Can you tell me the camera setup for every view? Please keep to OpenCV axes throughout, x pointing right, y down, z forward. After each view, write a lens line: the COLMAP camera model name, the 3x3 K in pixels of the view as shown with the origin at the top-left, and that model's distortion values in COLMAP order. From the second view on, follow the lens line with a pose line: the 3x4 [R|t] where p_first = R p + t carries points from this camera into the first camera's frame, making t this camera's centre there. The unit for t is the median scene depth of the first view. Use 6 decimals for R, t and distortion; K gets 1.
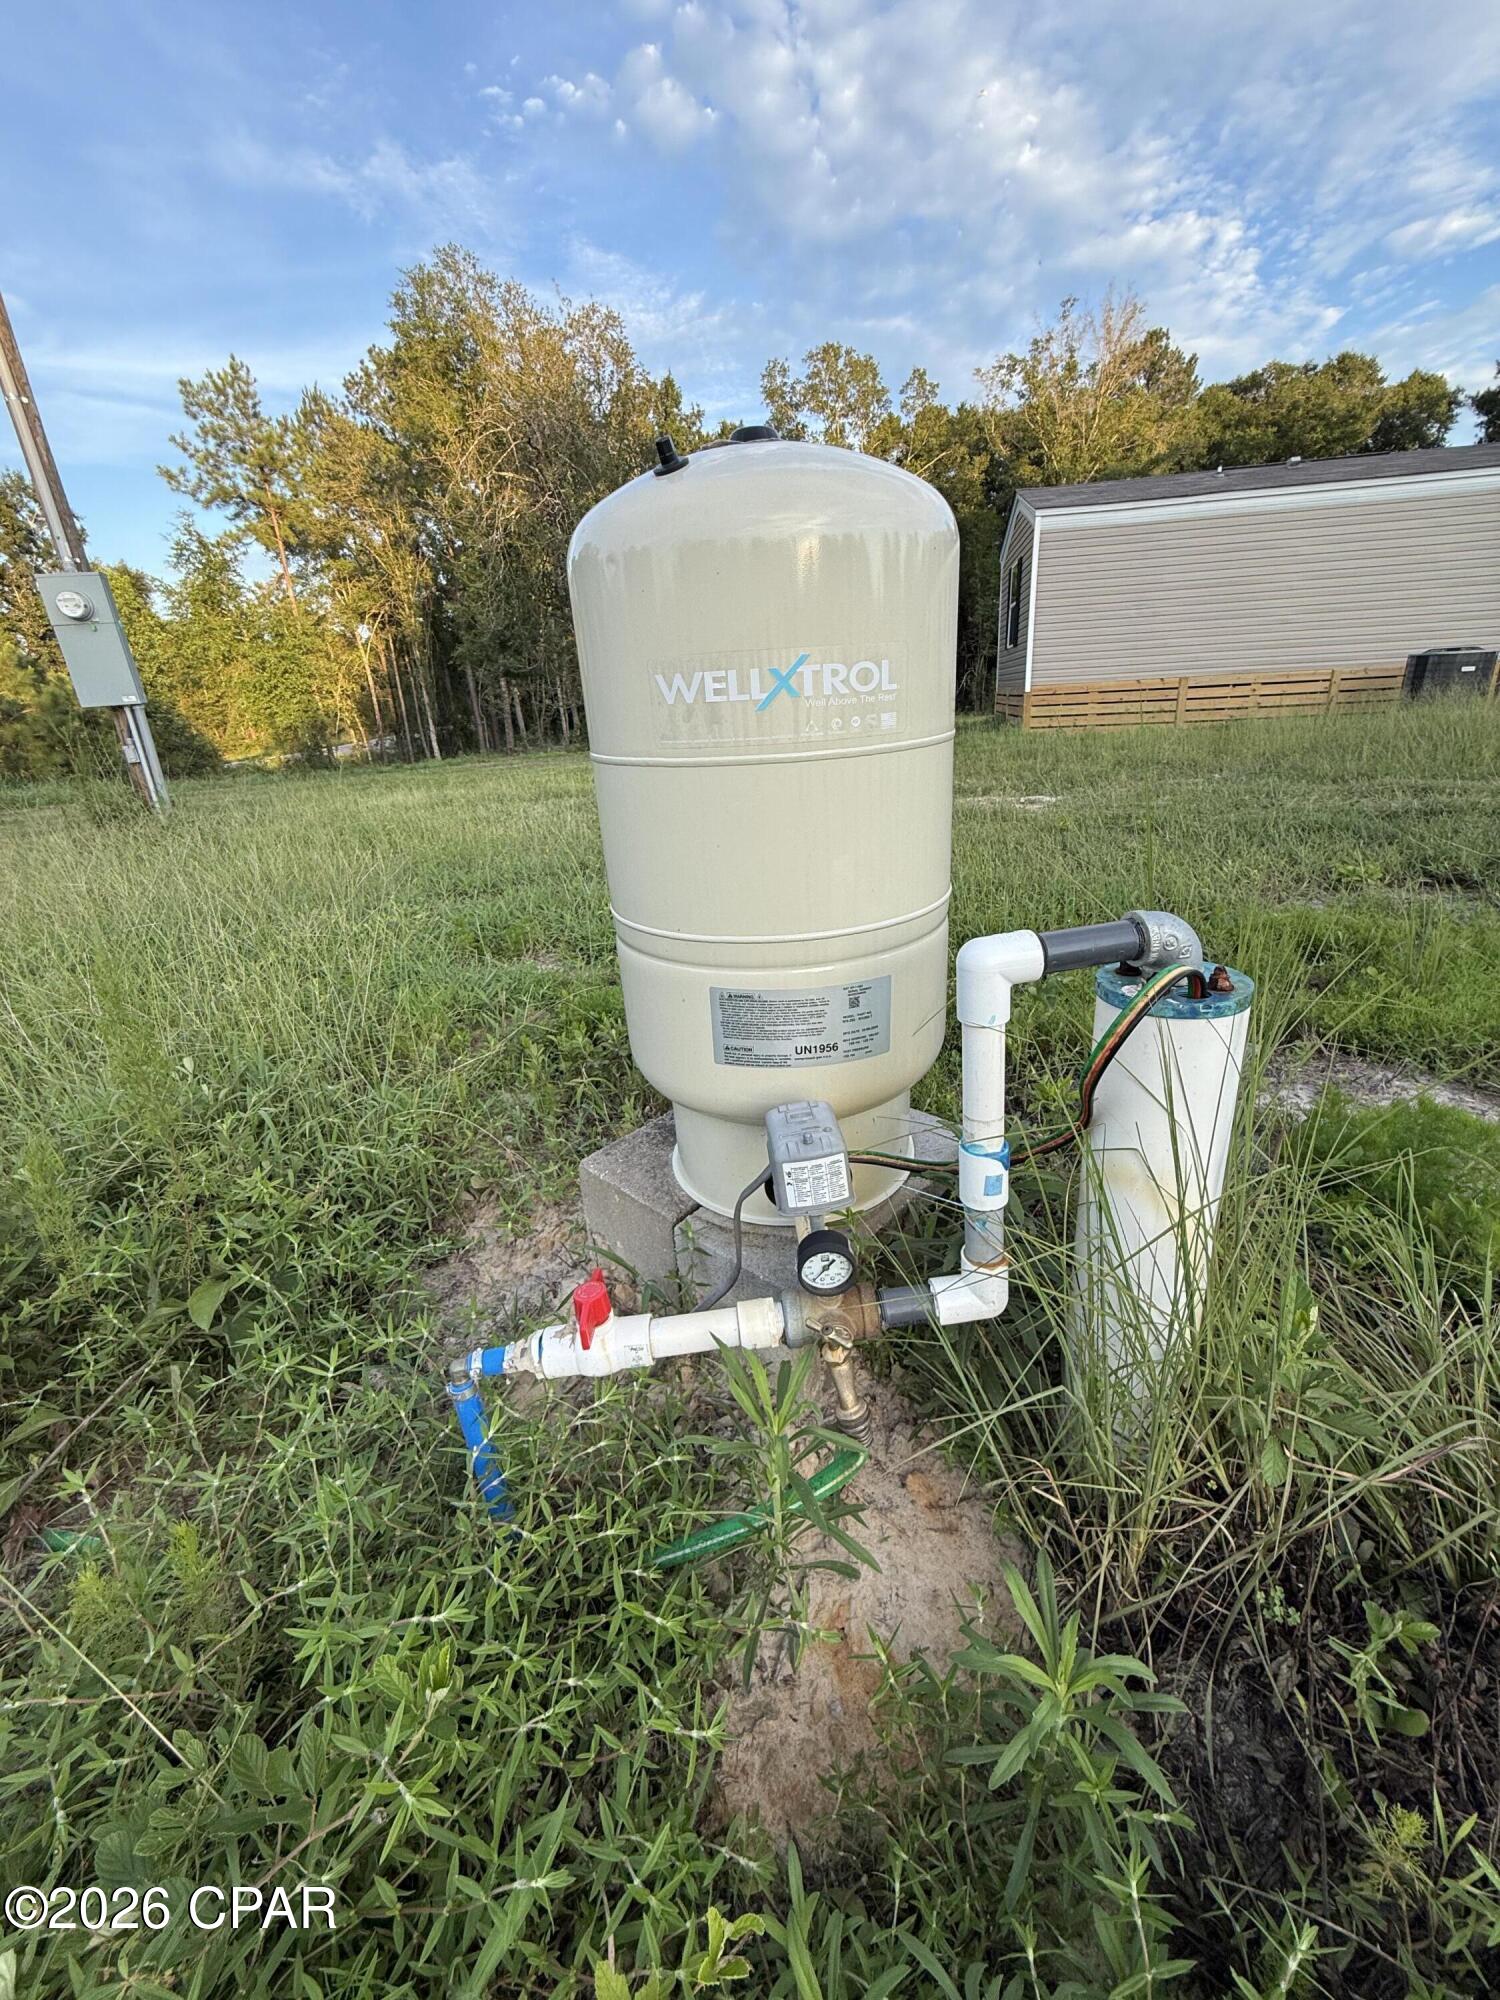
lens RADIAL K [[797.0, 0, 734.4], [0, 797.0, 989.2], [0, 0, 1]] dist [-0.000032, 0.000247]
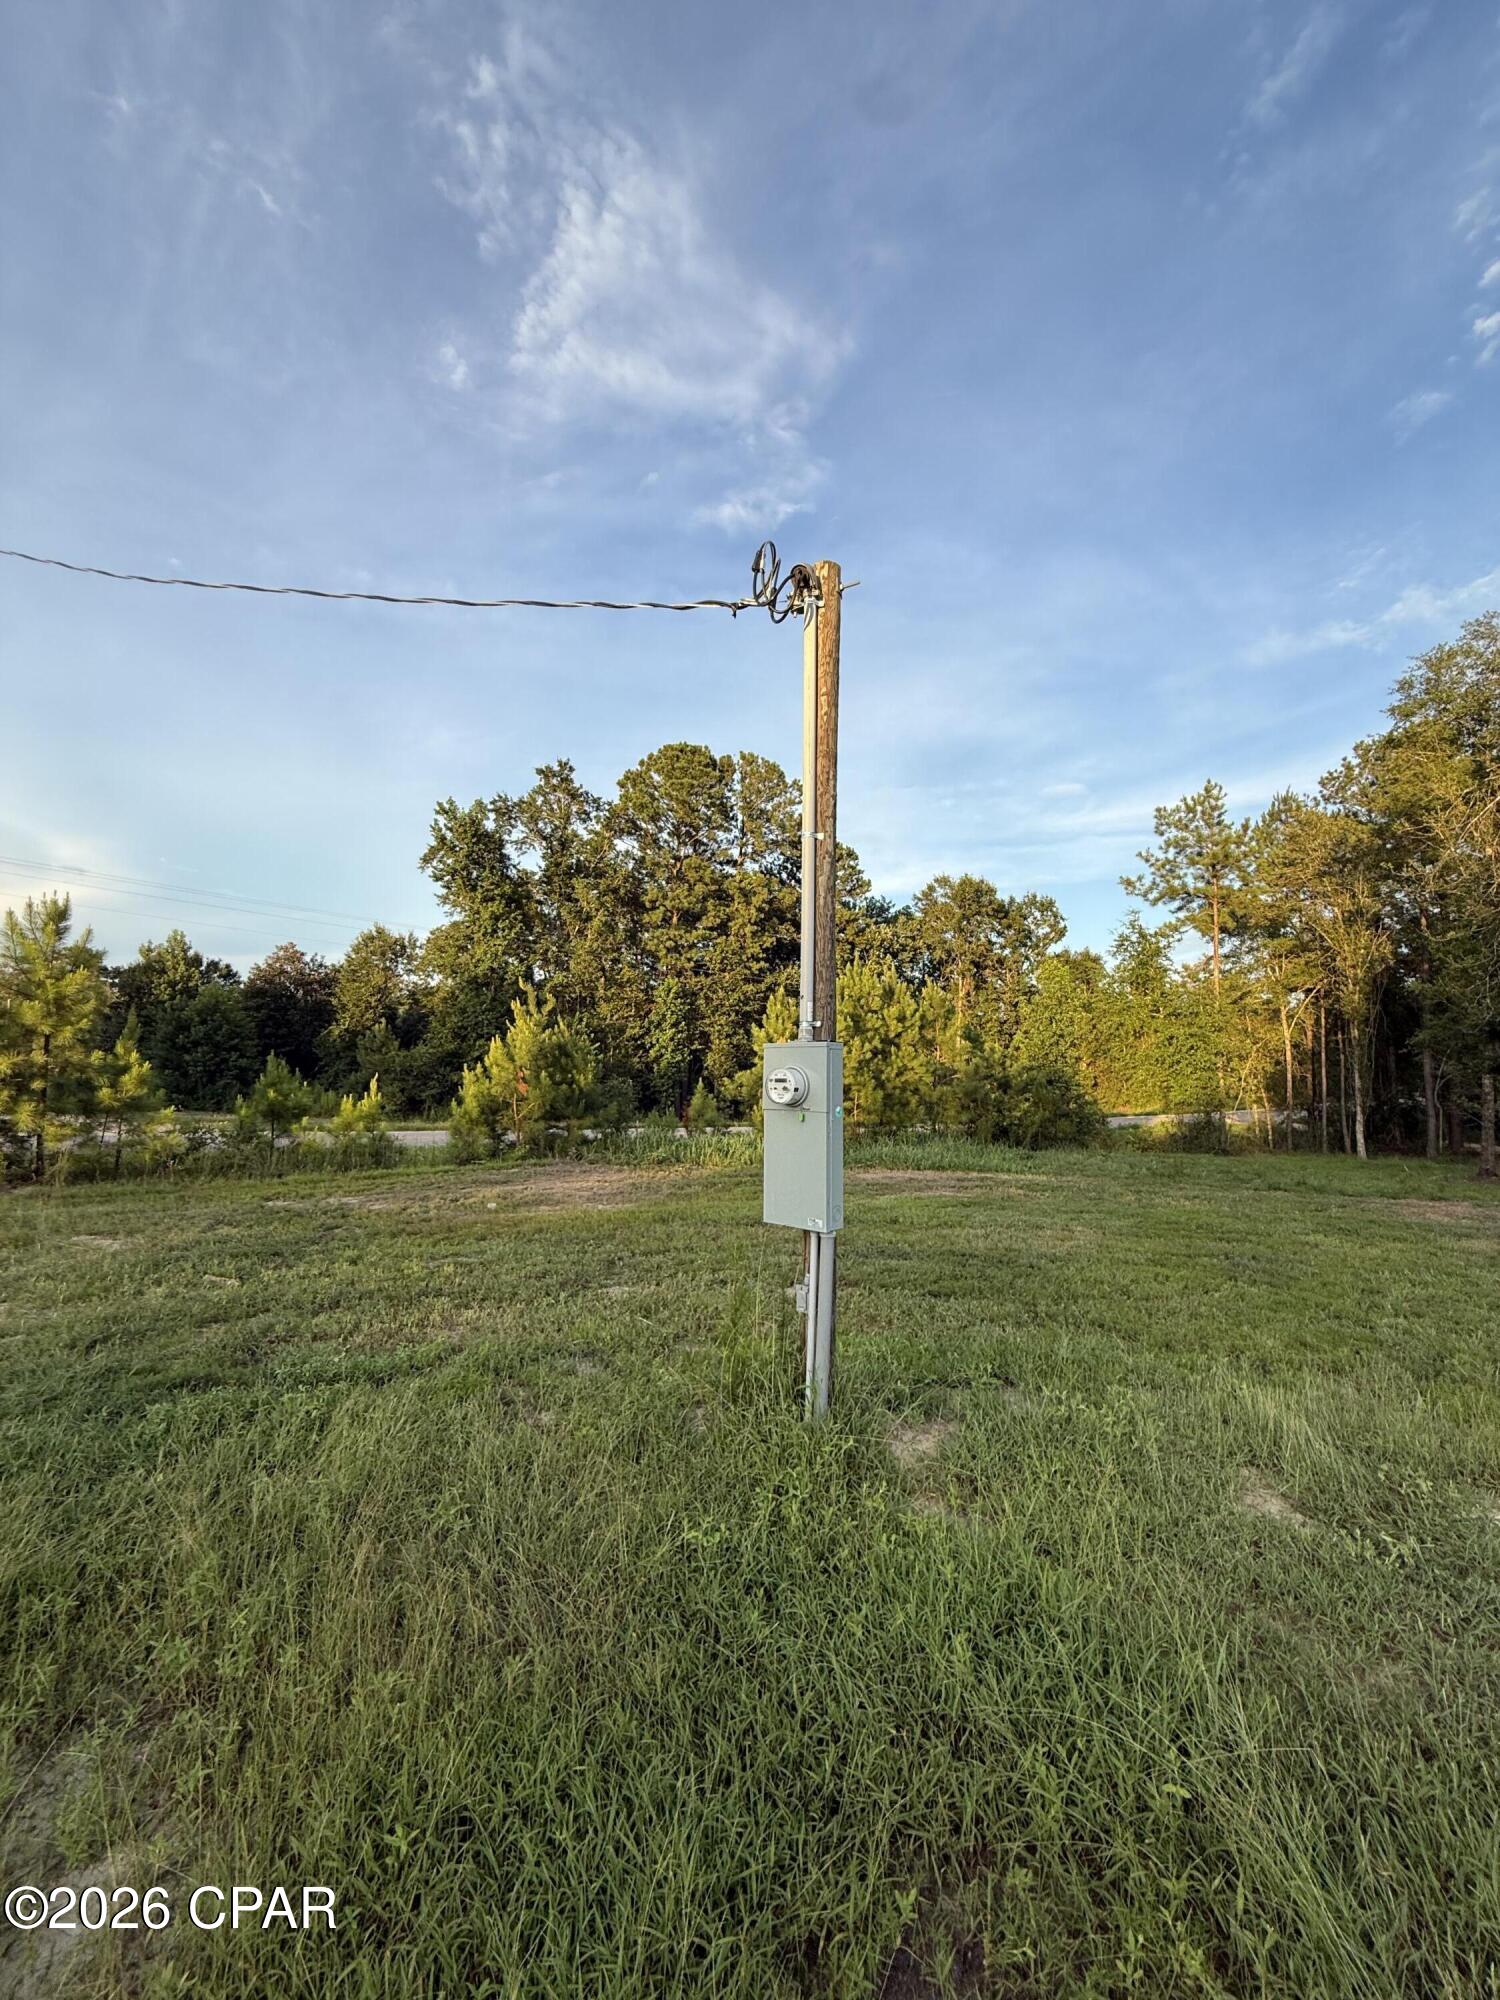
lens RADIAL K [[797.0, 0, 758.3], [0, 797.0, 1010.2], [0, 0, 1]] dist [-0.000032, 0.000247]
pose [[0.545816, 0.014085, -0.837787, -0.036961], [-0.342867, 0.916072, -0.207976, -0.052509], [0.764544, 0.400767, 0.504836, 0.082072]]
